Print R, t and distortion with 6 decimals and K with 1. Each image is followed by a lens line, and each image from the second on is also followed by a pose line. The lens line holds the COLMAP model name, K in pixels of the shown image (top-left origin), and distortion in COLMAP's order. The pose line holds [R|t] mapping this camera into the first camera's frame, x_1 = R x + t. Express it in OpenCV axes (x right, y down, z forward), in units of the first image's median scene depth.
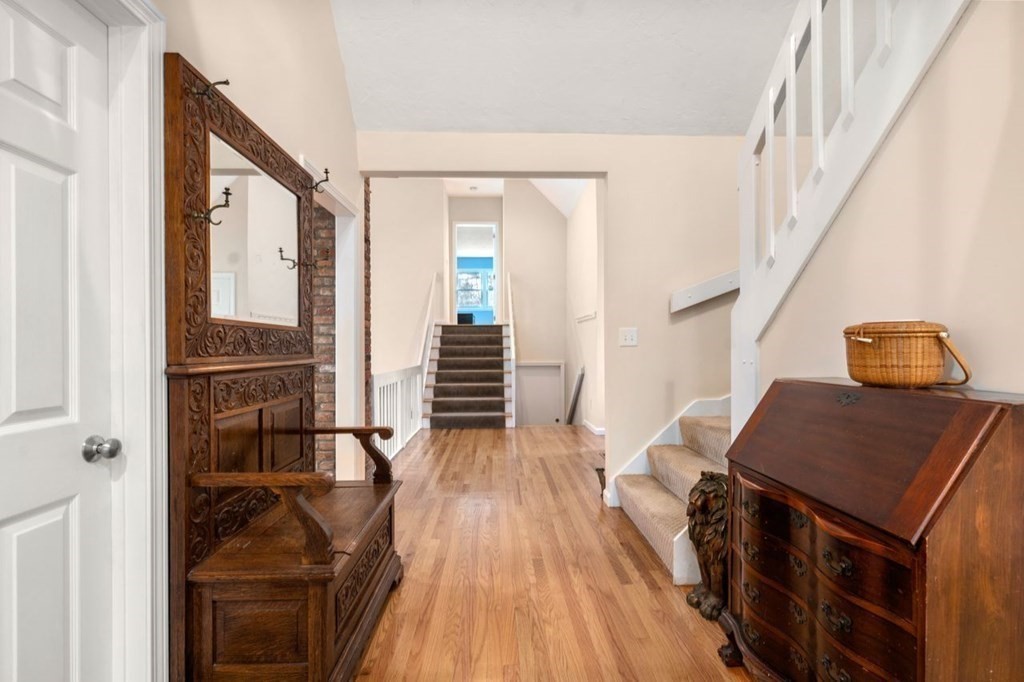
lens RADIAL K [[477.5, 0, 516.6], [0, 477.5, 341.5], [0, 0, 1]] dist [-0.002811, -0.000921]
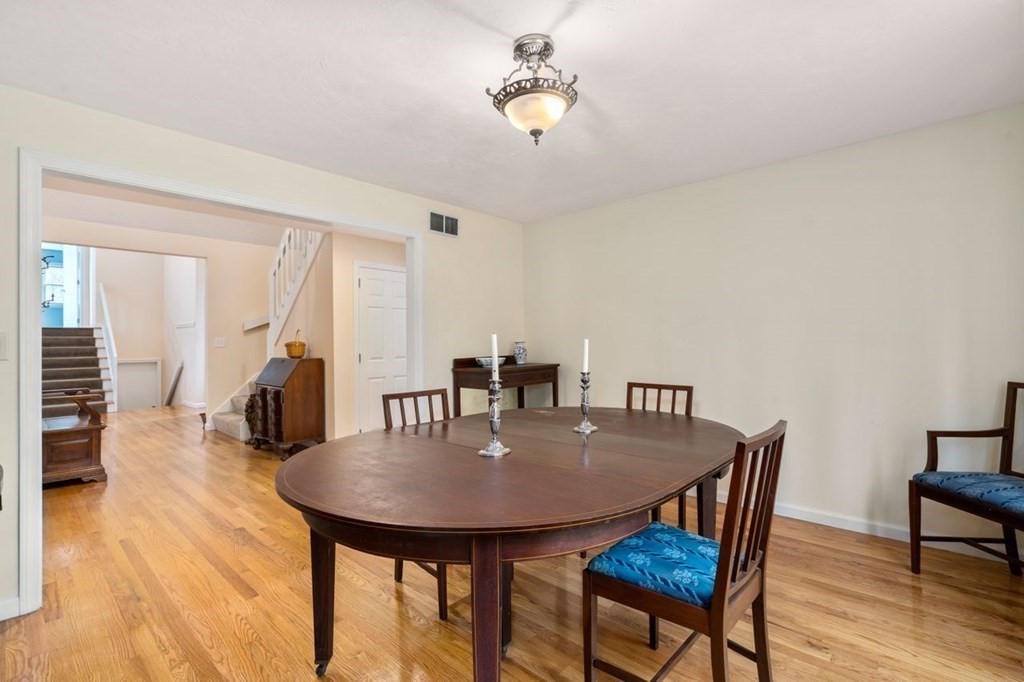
lens RADIAL K [[461.2, 0, 508.6], [0, 461.2, 338.6], [0, 0, 1]] dist [0.001078, 0.000804]
pose [[0.706949, -0.001435, 0.707263, -0.126923], [-0.000165, 0.999998, 0.002194, -0.014350], [-0.707264, -0.001668, 0.706947, -0.558483]]
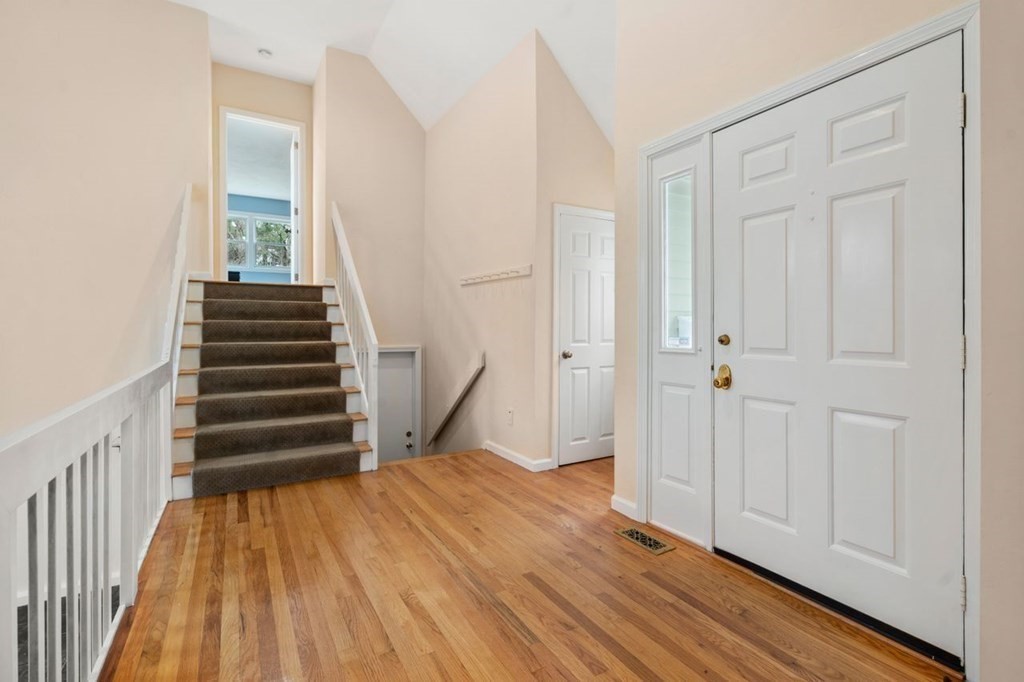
lens RADIAL K [[461.2, 0, 501.5], [0, 461.2, 327.8], [0, 0, 1]] dist [0.001078, 0.000804]
pose [[0.884264, 0.004311, 0.466968, -0.118682], [-0.013196, 0.999789, 0.015758, 0.006435], [-0.466802, -0.020096, 0.884134, 0.442067]]
